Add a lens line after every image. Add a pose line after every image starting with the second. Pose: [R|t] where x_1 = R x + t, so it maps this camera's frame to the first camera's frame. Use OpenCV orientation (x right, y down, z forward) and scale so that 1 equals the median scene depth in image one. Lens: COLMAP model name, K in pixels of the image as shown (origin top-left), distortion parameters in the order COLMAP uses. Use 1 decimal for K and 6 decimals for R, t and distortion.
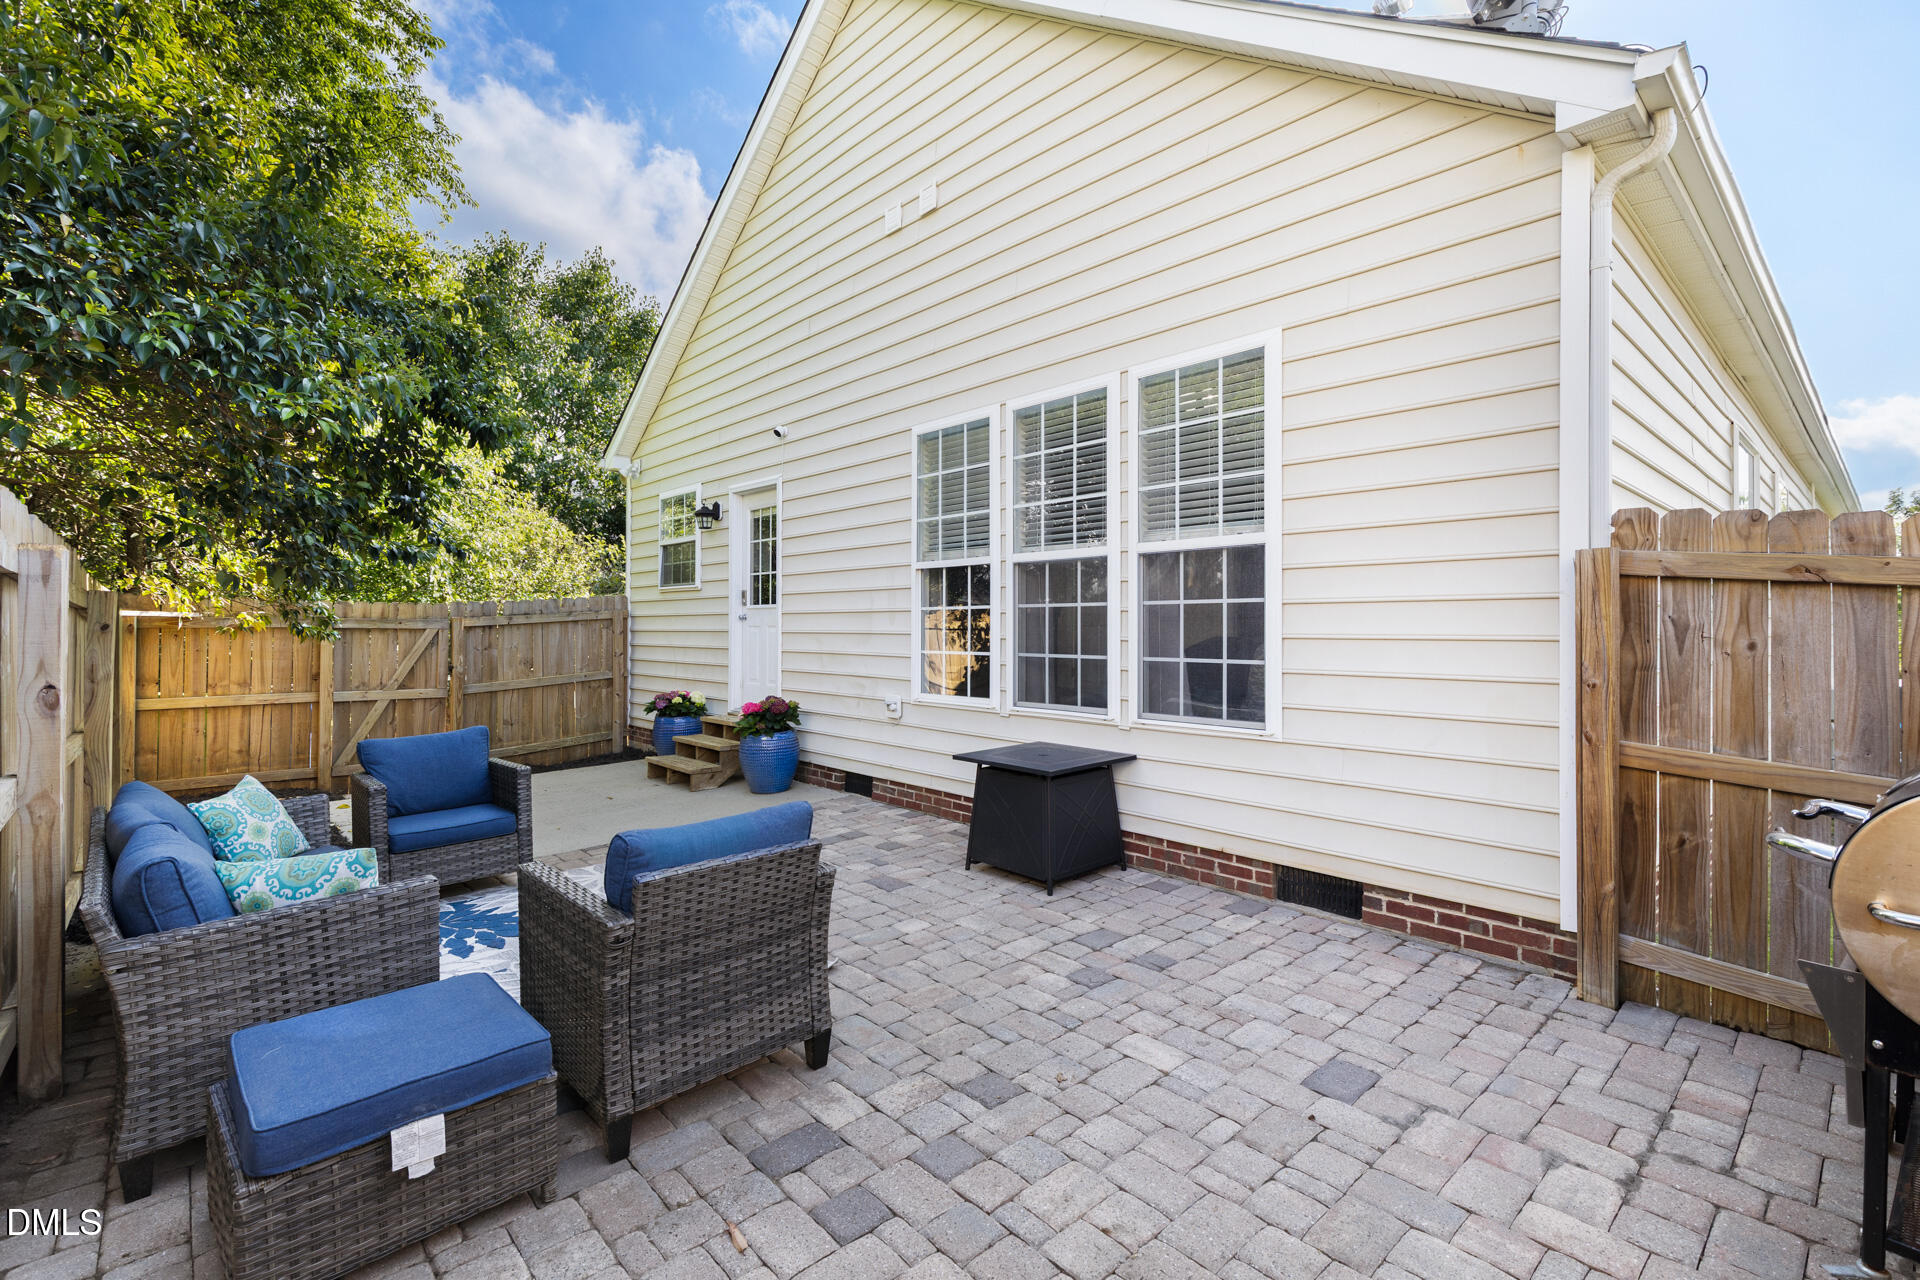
lens RADIAL K [[864.4, 0, 962.0], [0, 864.4, 632.3], [0, 0, 1]] dist [0.003601, 0.000208]
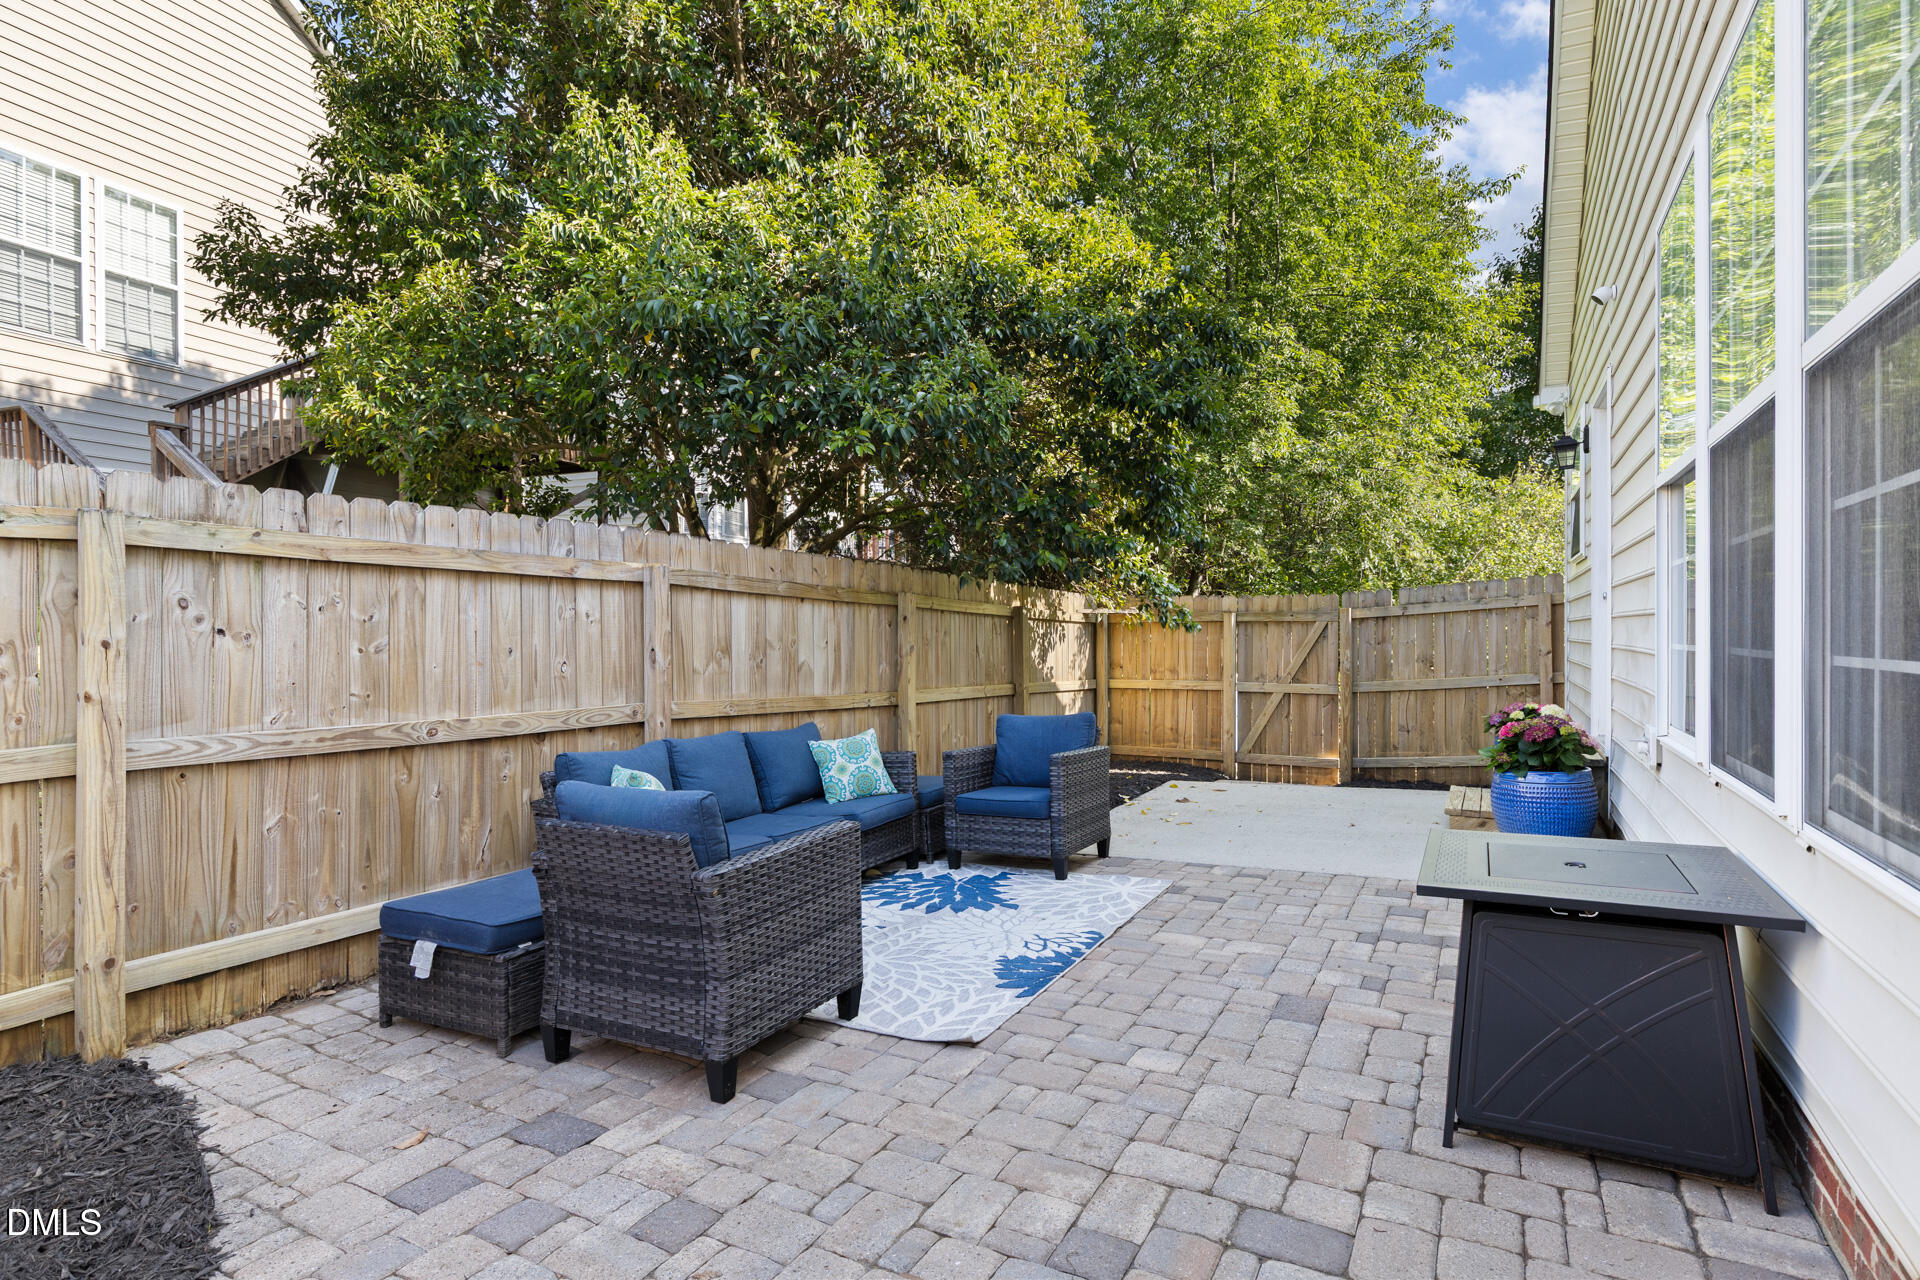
lens RADIAL K [[961.0, 0, 962.0], [0, 961.0, 641.1], [0, 0, 1]] dist [-0.002095, -0.000621]
pose [[0.325628, 0.005969, -0.945479, 0.304976], [0.001413, 0.999976, 0.006800, 0.011976], [0.945497, -0.003551, 0.325612, 0.338550]]
